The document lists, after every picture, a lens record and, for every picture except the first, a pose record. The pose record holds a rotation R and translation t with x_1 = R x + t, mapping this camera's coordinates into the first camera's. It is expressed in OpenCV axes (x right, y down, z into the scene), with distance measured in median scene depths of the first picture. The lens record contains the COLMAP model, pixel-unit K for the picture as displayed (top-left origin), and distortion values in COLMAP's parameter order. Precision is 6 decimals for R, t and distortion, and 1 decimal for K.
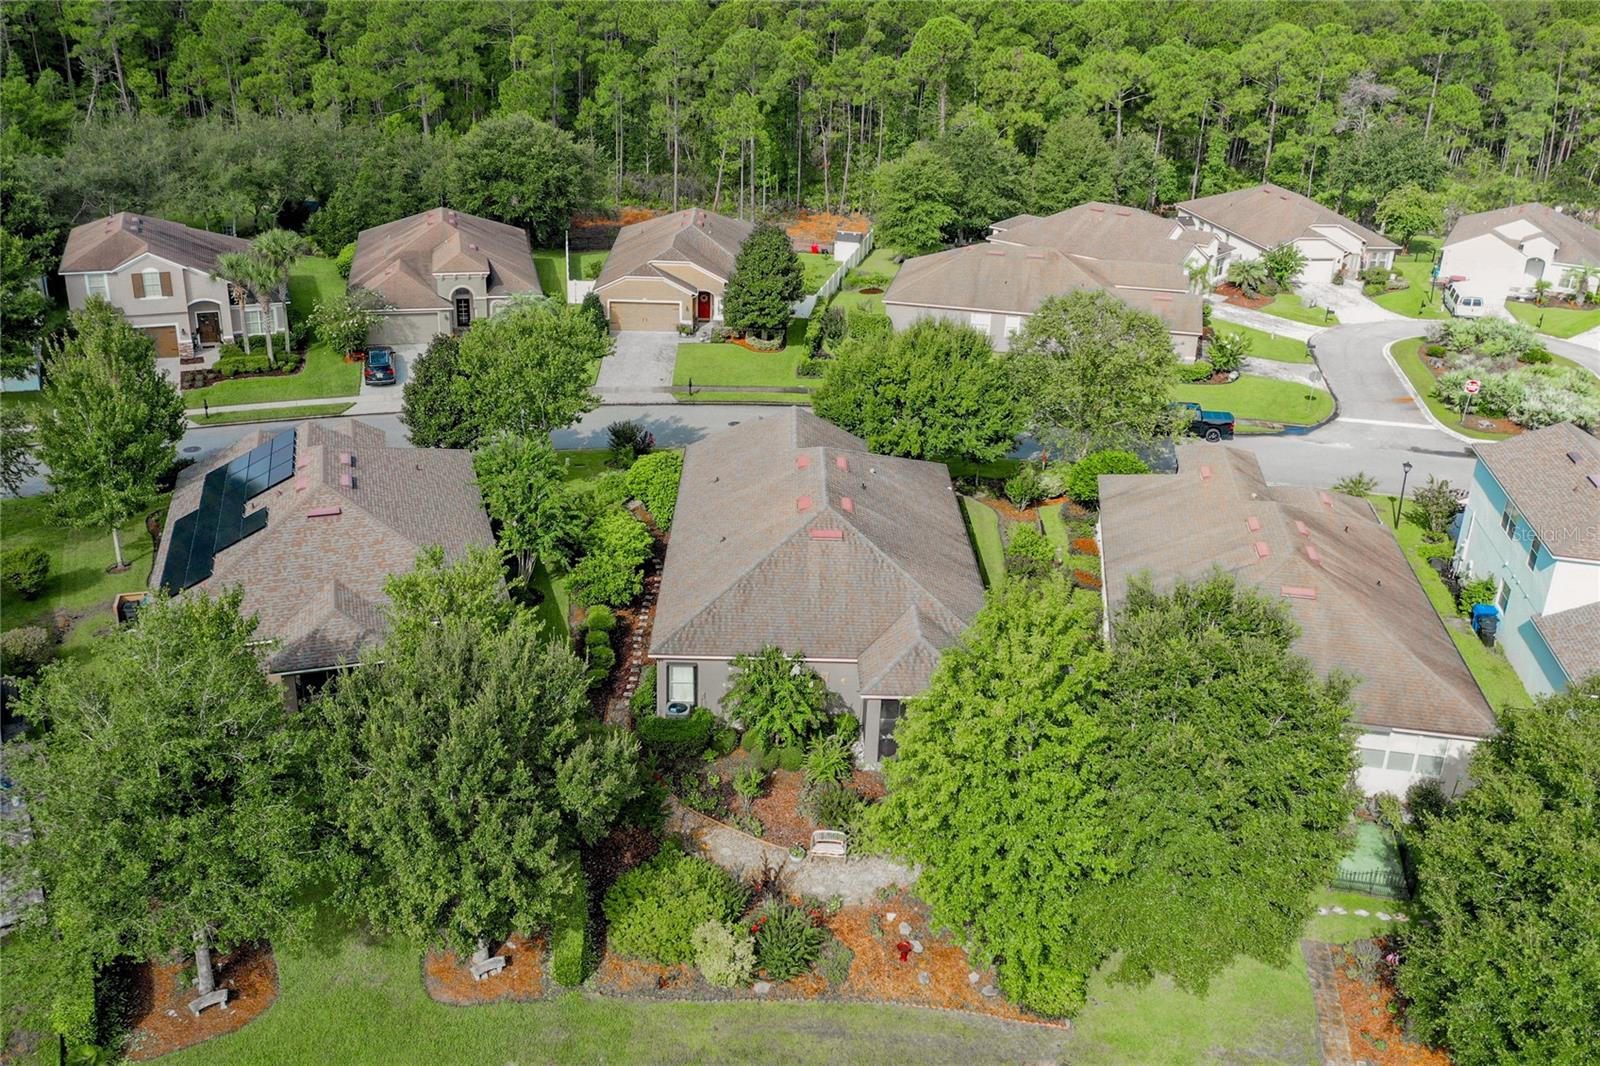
lens RADIAL K [[1331.4, 0, 789.9], [0, 1331.4, 524.0], [0, 0, 1]] dist [0.002641, 0.007759]
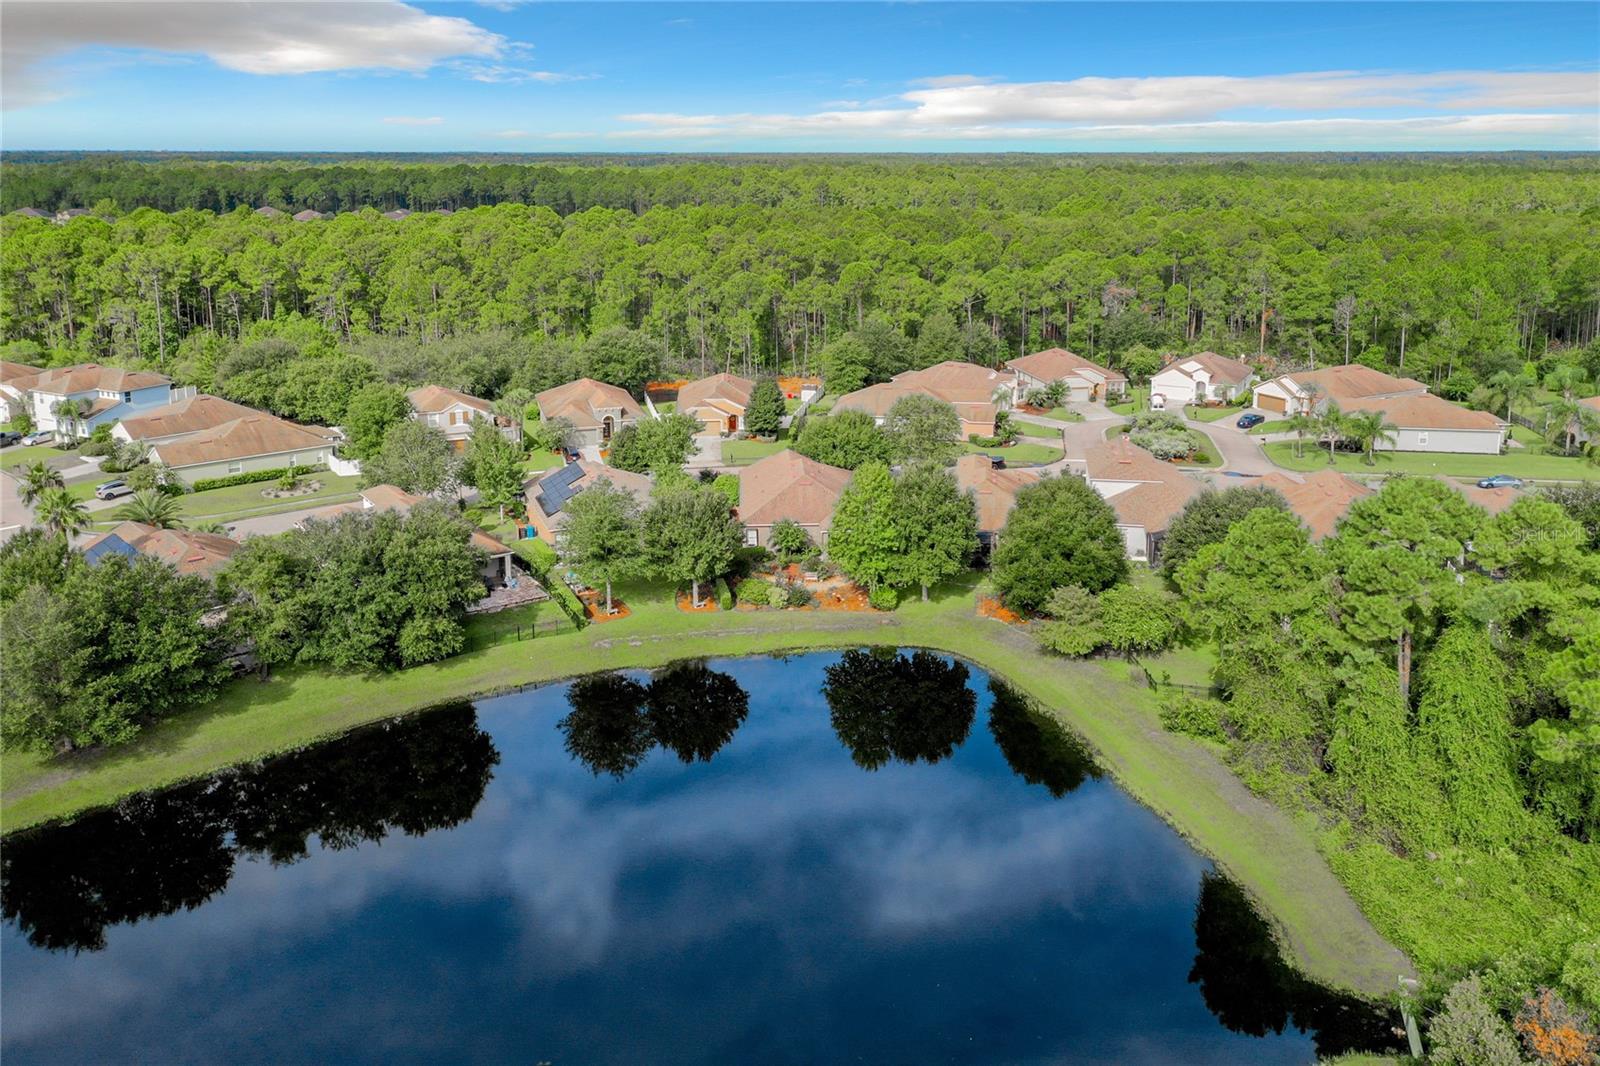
lens RADIAL K [[1331.4, 0, 789.9], [0, 1331.4, 524.0], [0, 0, 1]] dist [0.002641, 0.007759]
pose [[0.998685, -0.045709, 0.023224, -0.028642], [0.048518, 0.988983, -0.139851, 0.198504], [-0.016575, 0.140794, 0.989900, -0.678525]]
